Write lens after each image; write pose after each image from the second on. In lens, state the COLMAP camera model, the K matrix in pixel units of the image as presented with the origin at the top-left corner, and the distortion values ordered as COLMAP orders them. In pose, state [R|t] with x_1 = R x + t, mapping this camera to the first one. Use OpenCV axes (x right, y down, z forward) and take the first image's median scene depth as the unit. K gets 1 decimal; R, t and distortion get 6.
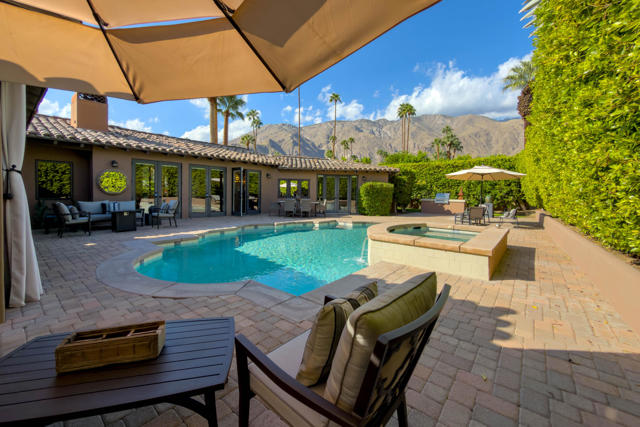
lens RADIAL K [[263.3, 0, 309.8], [0, 263.3, 197.7], [0, 0, 1]] dist [-0.000170, 0.000030]
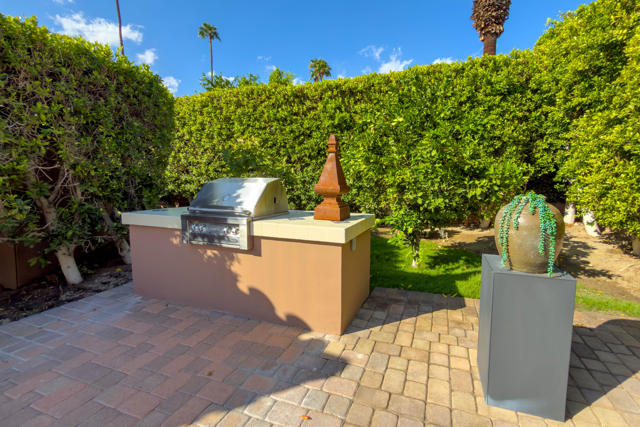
lens RADIAL K [[260.8, 0, 351.0], [0, 260.8, 201.3], [0, 0, 1]] dist [0.001483, 0.000073]
pose [[0.930792, -0.037429, 0.363628, 0.563364], [0.013846, 0.997640, 0.067246, -0.015209], [-0.365287, -0.057557, 0.929114, 0.903074]]
